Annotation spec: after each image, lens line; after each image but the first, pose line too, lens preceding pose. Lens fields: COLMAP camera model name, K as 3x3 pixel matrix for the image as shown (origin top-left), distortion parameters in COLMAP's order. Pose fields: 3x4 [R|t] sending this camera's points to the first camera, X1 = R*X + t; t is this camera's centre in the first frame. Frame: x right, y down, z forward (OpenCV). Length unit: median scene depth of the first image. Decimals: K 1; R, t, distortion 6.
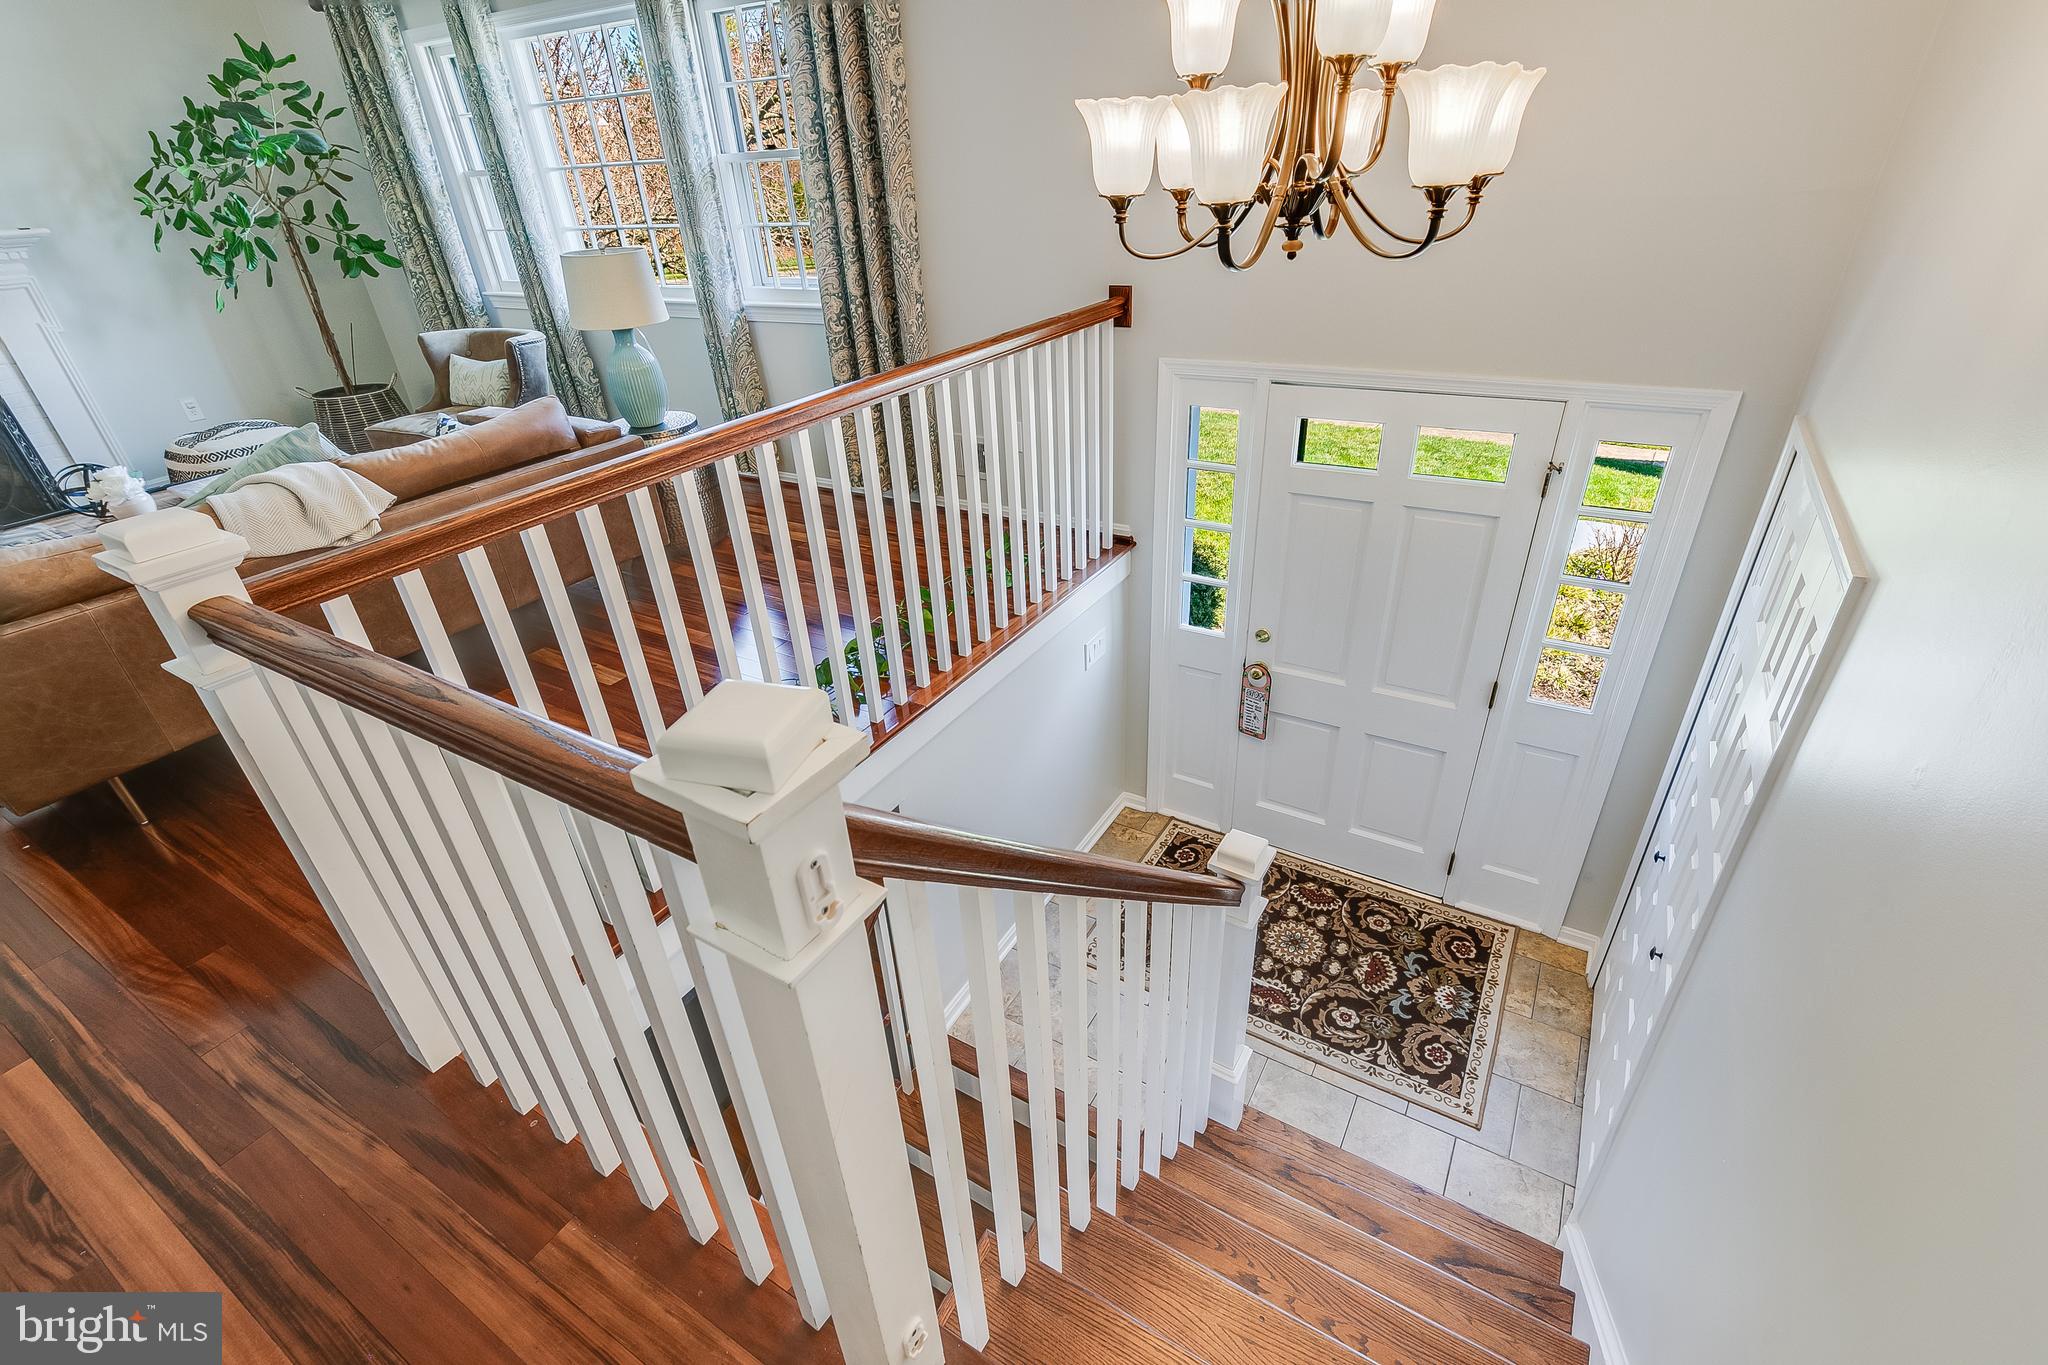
lens RADIAL K [[912.9, 0, 1022.0], [0, 912.9, 694.5], [0, 0, 1]] dist [0.009987, -0.001348]
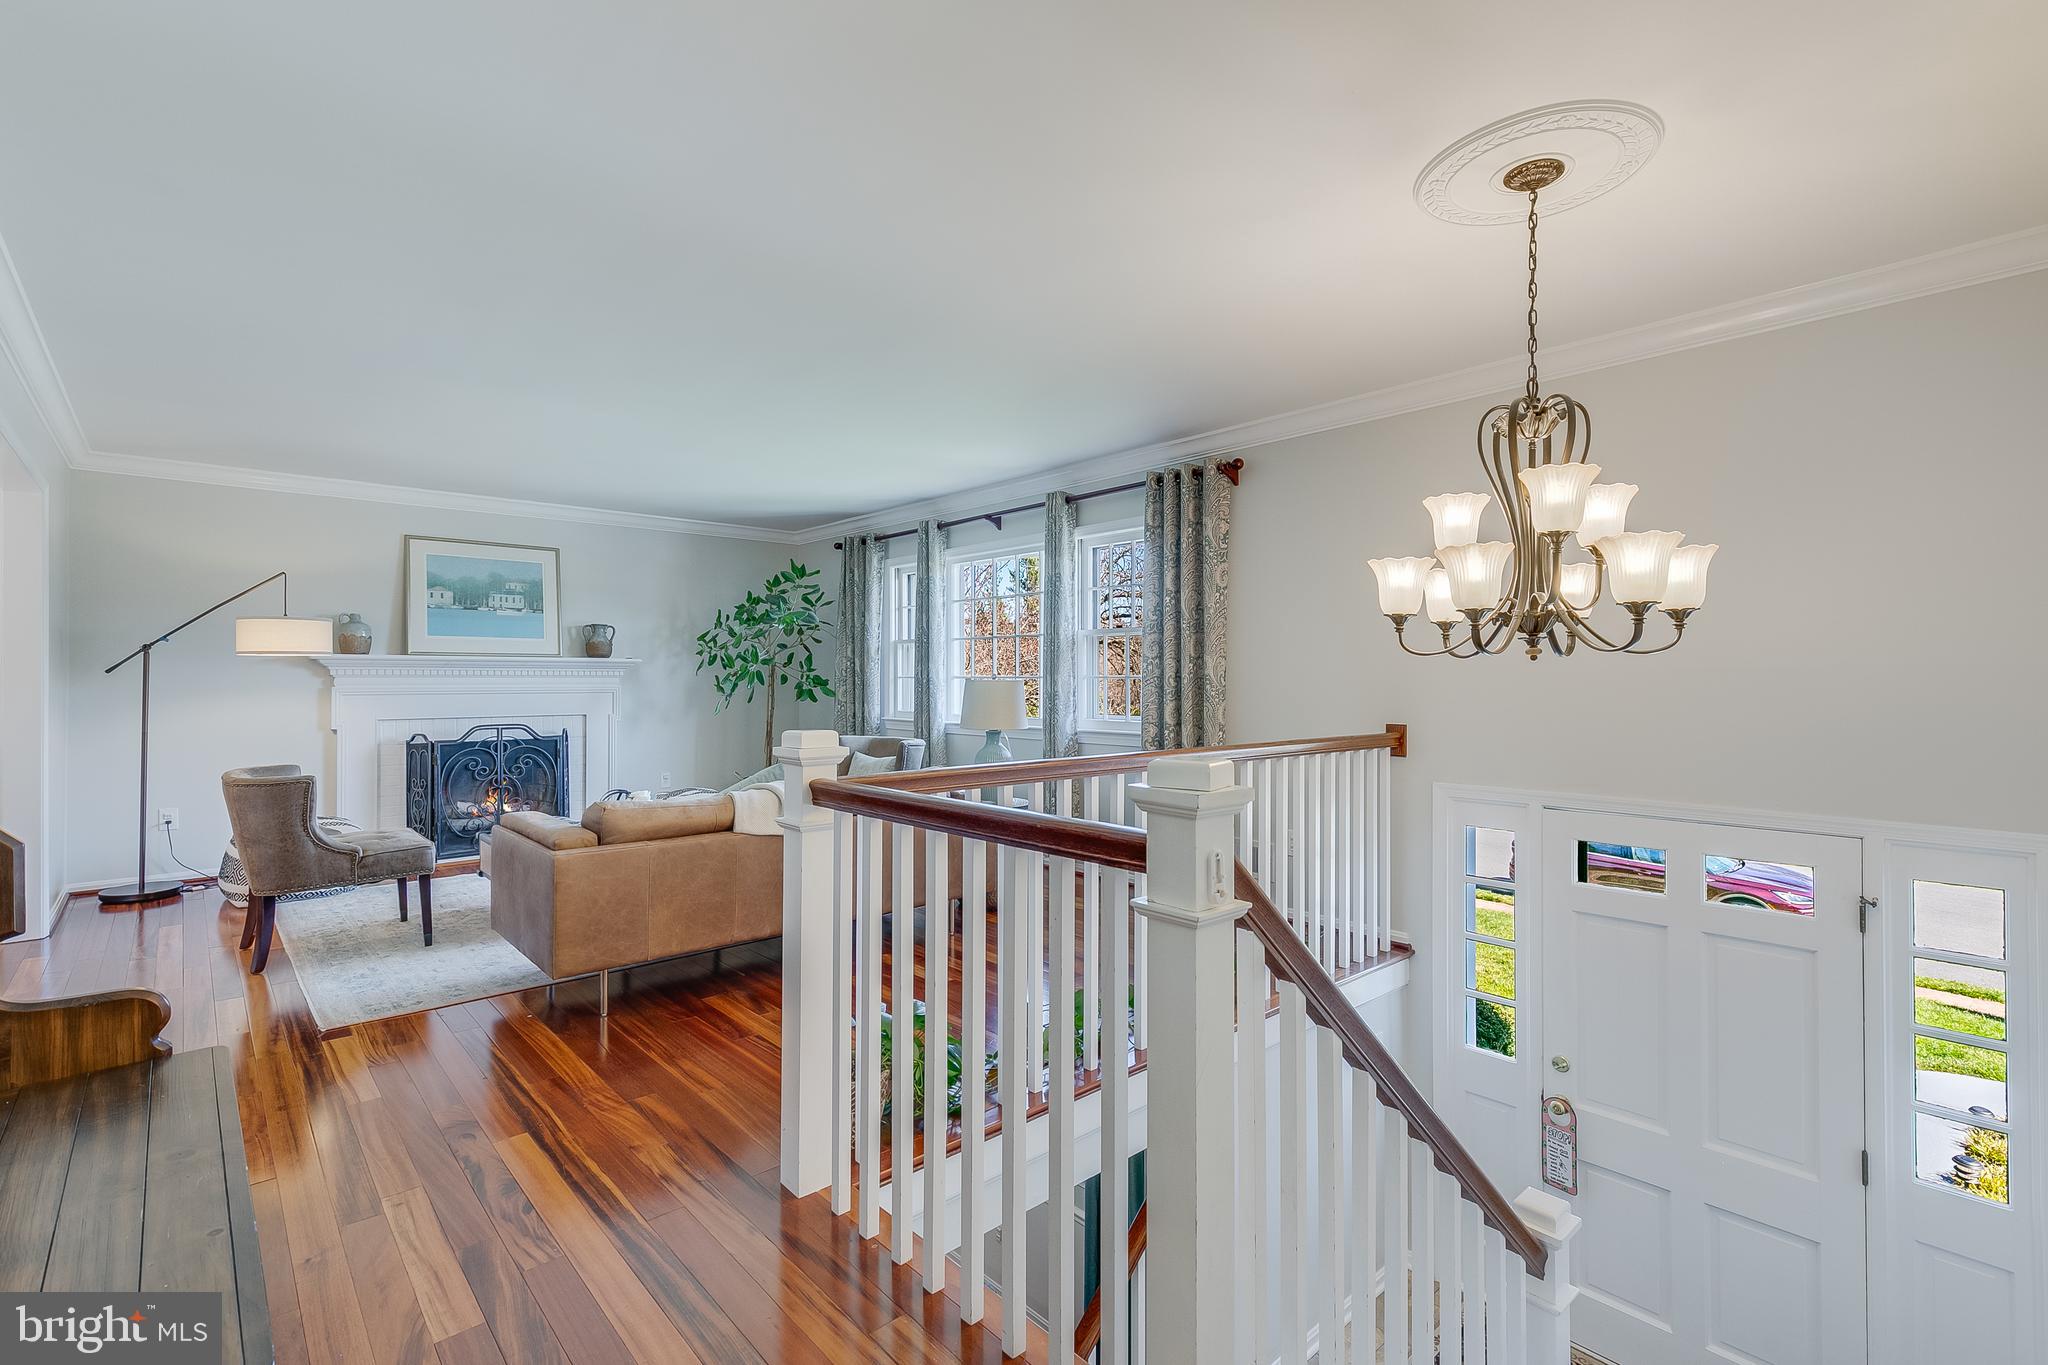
lens RADIAL K [[922.0, 0, 1019.6], [0, 922.0, 673.7], [0, 0, 1]] dist [0.013595, -0.000235]
pose [[0.956962, 0.049844, -0.285902, -0.020950], [-0.188457, 0.855902, -0.481577, 0.162018], [0.220700, 0.514731, 0.828459, -0.141091]]
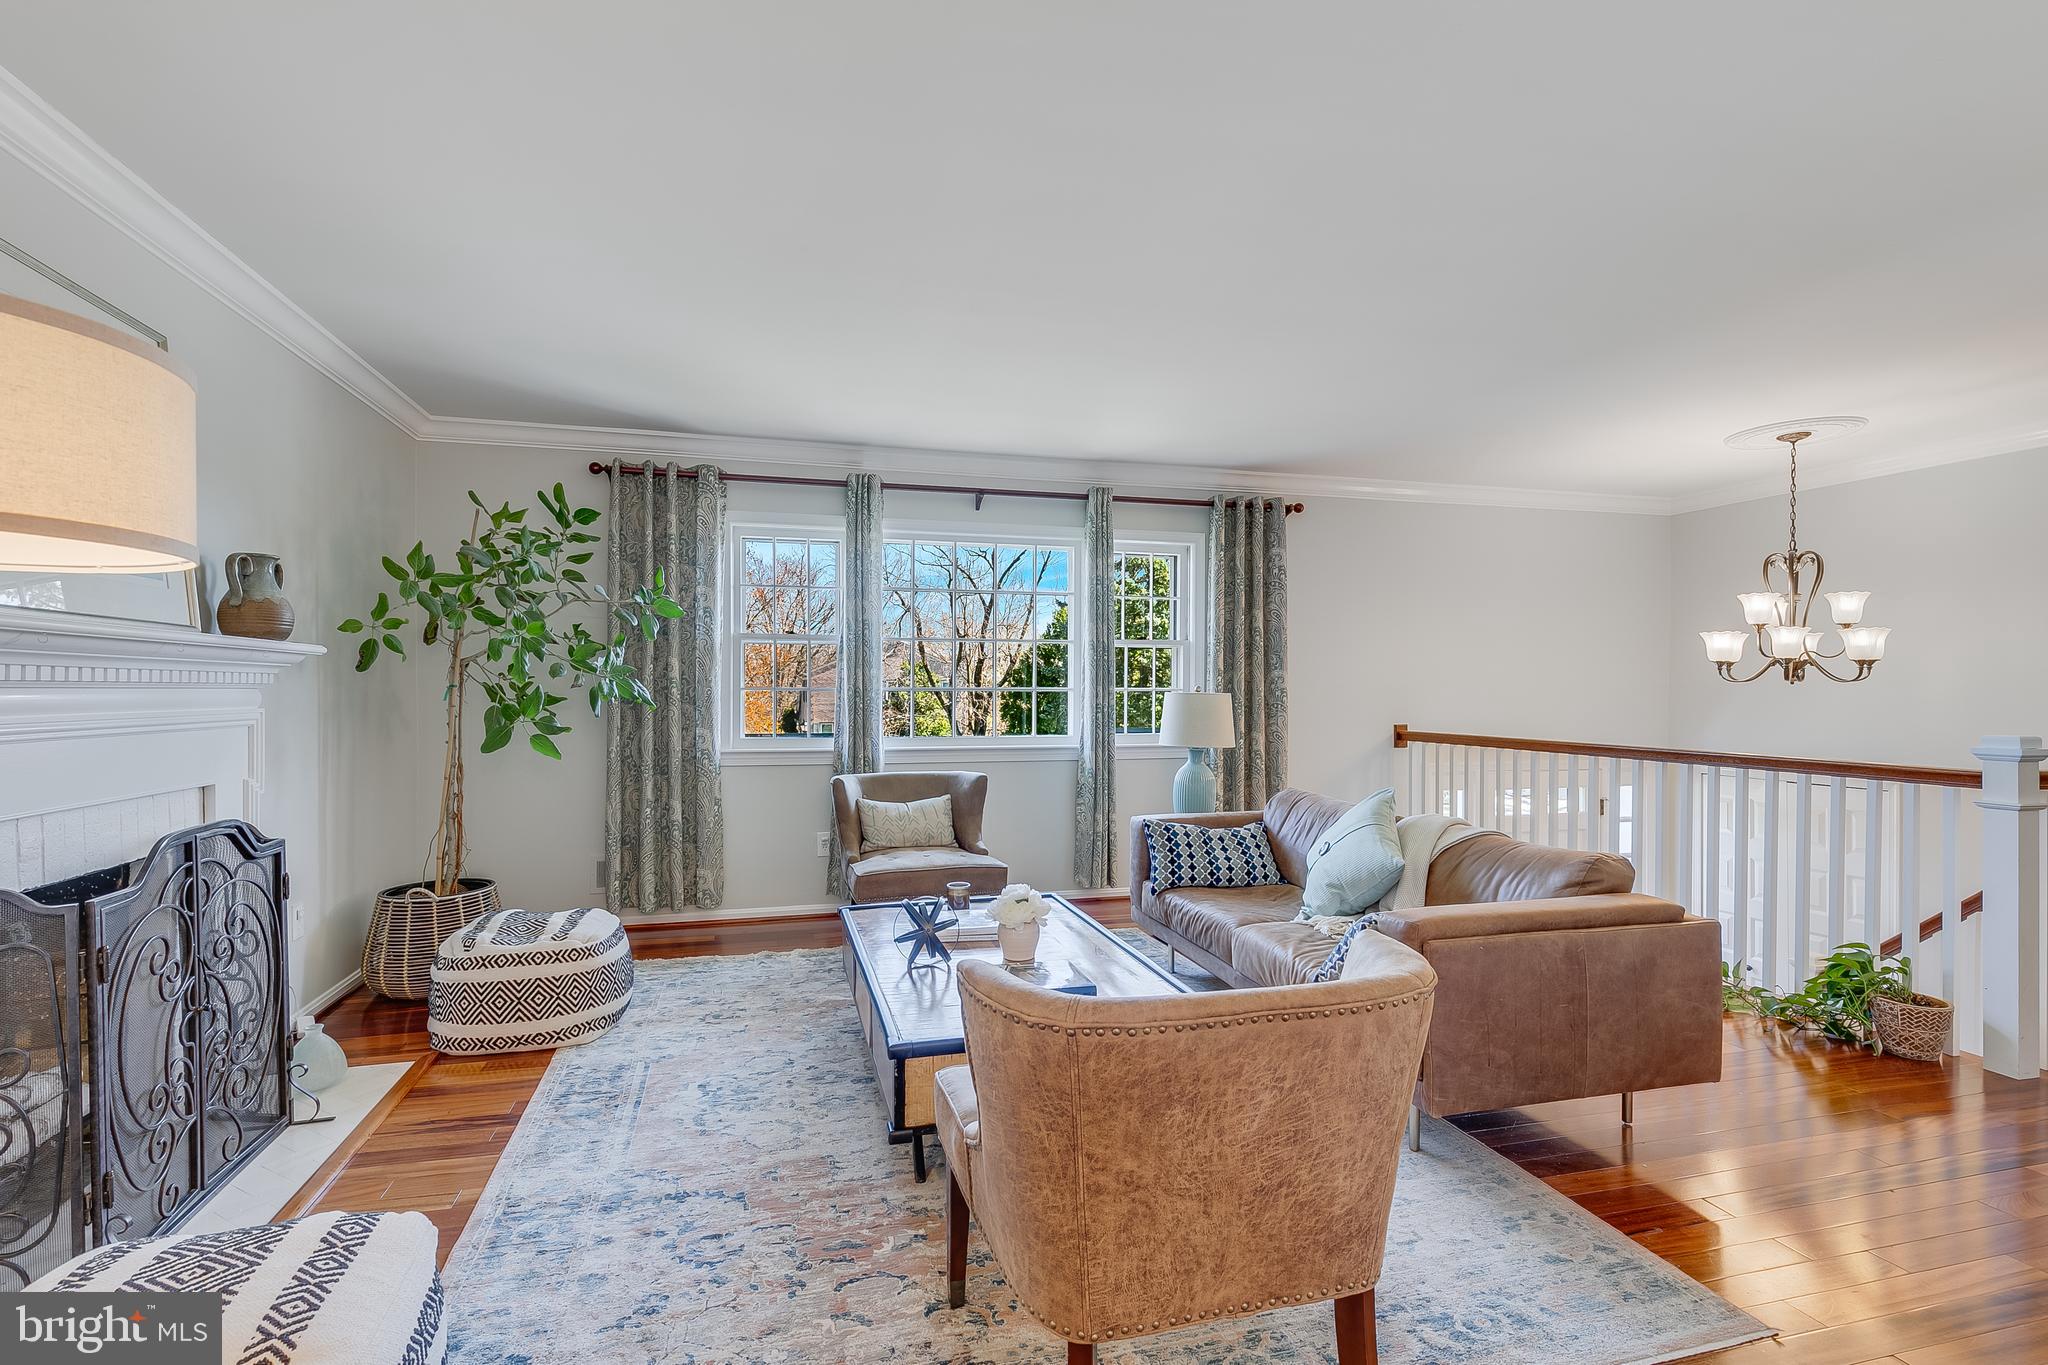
lens RADIAL K [[937.8, 0, 1001.0], [0, 937.8, 692.2], [0, 0, 1]] dist [0.011347, -0.000237]
pose [[0.695413, 0.052121, 0.716718, -1.466833], [0.332770, 0.860628, -0.385465, -0.069092], [-0.636918, 0.506559, 0.581148, 0.389167]]
